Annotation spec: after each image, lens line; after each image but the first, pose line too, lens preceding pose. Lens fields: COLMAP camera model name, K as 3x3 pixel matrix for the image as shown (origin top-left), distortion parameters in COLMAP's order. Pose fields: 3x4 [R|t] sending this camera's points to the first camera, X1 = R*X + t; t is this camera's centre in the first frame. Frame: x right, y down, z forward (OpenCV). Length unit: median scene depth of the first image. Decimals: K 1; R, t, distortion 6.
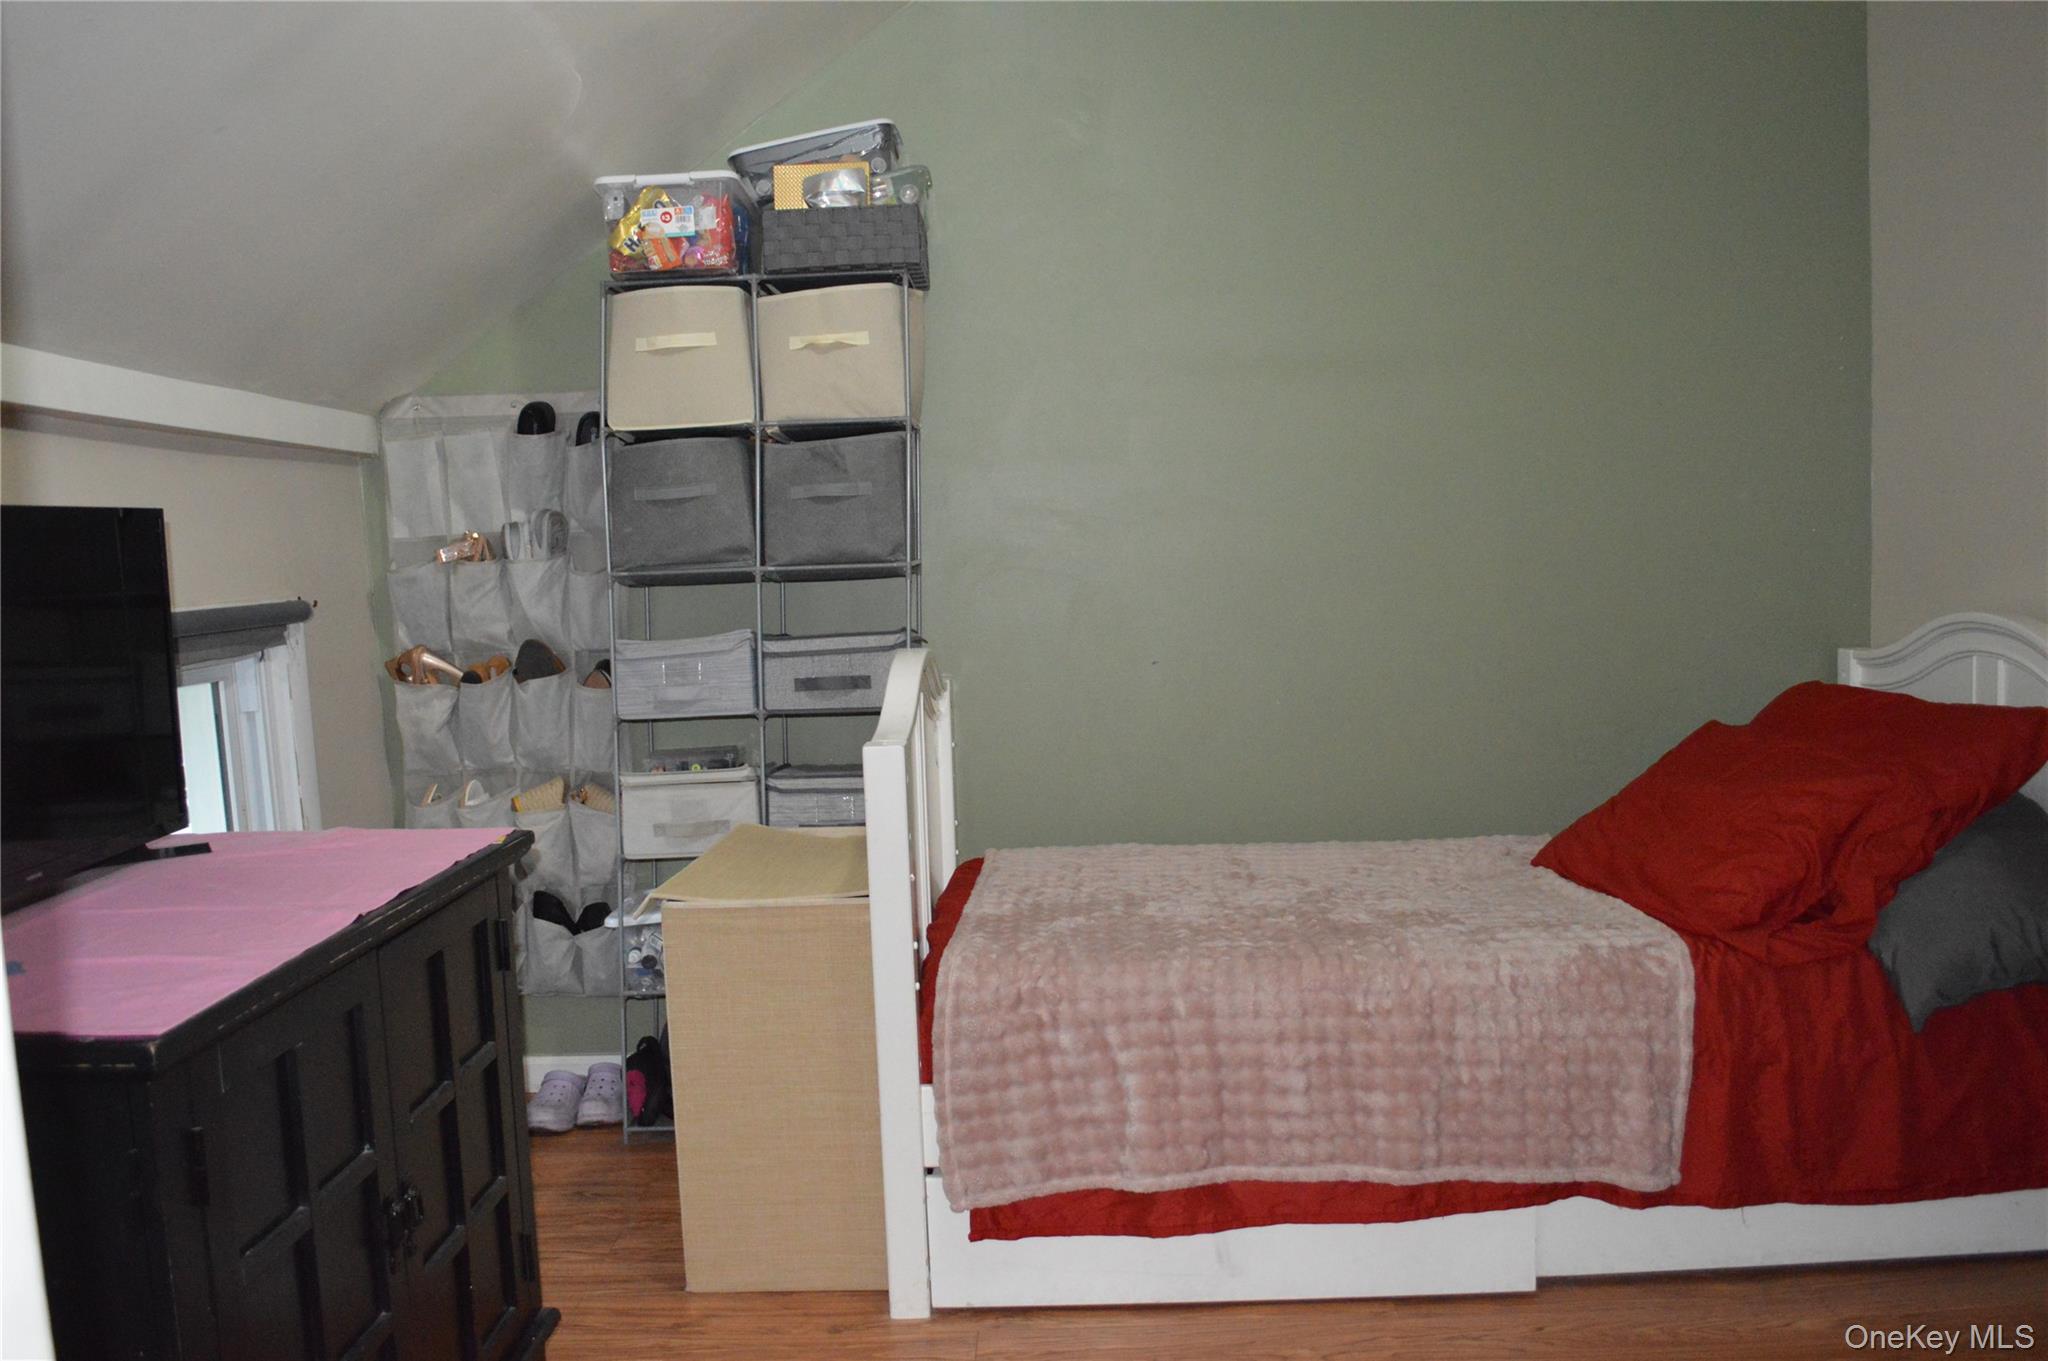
lens RADIAL K [[1631.6, 0, 1022.2], [0, 1631.6, 686.8], [0, 0, 1]] dist [-0.086683, 0.021151]
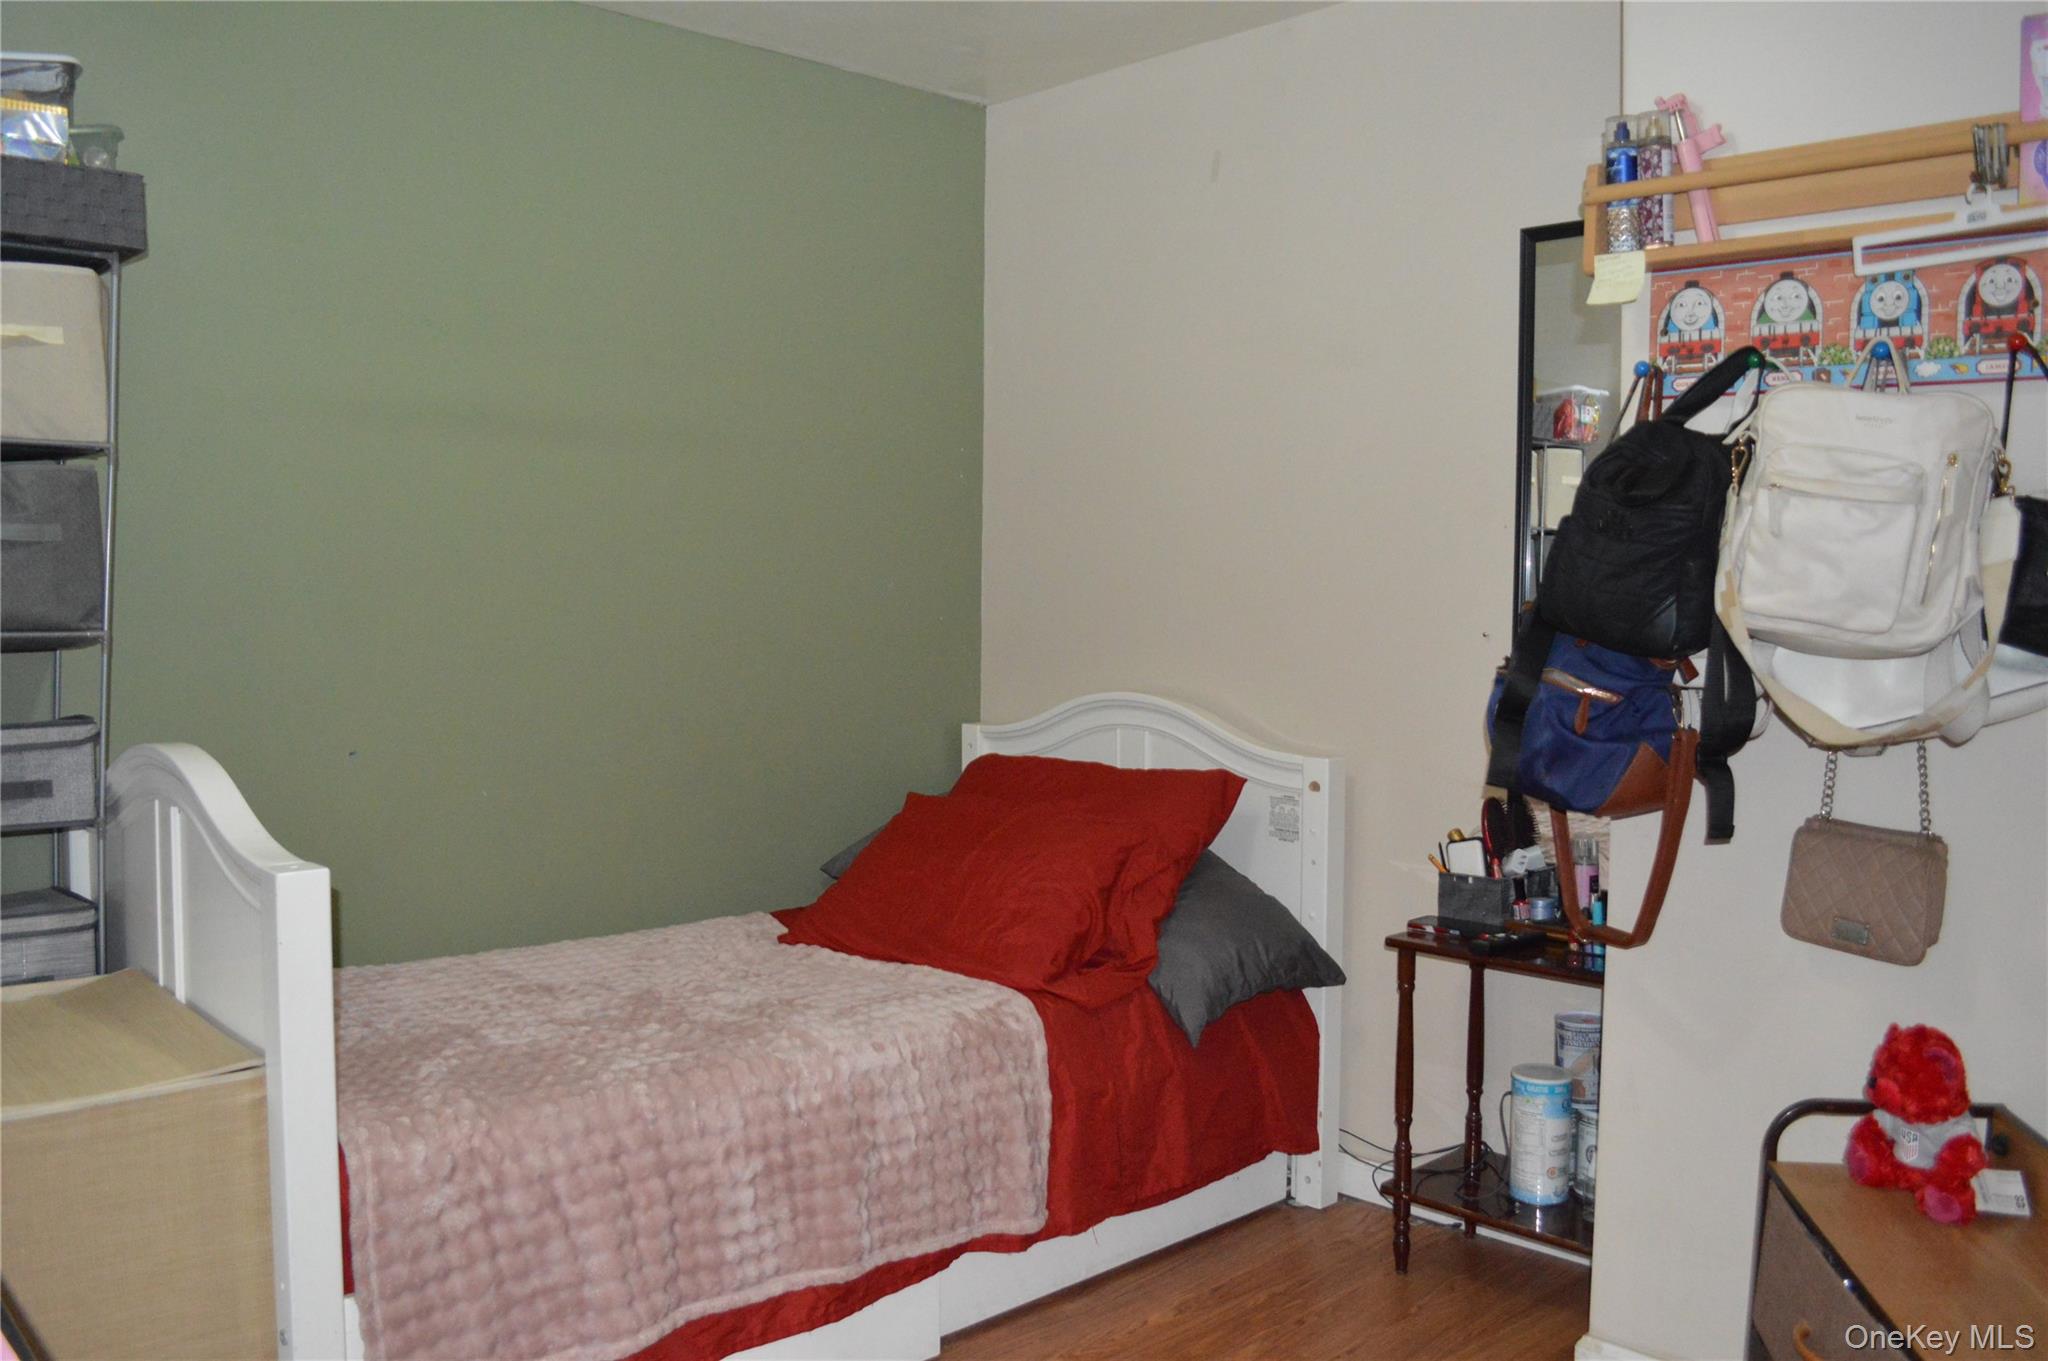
lens RADIAL K [[1631.6, 0, 1023.8], [0, 1631.6, 678.5], [0, 0, 1]] dist [-0.086683, 0.021151]
pose [[0.716151, 0.003551, 0.697936, -0.366496], [0.029501, 0.998939, -0.035353, -0.018649], [-0.697321, 0.045908, 0.715287, 0.205283]]
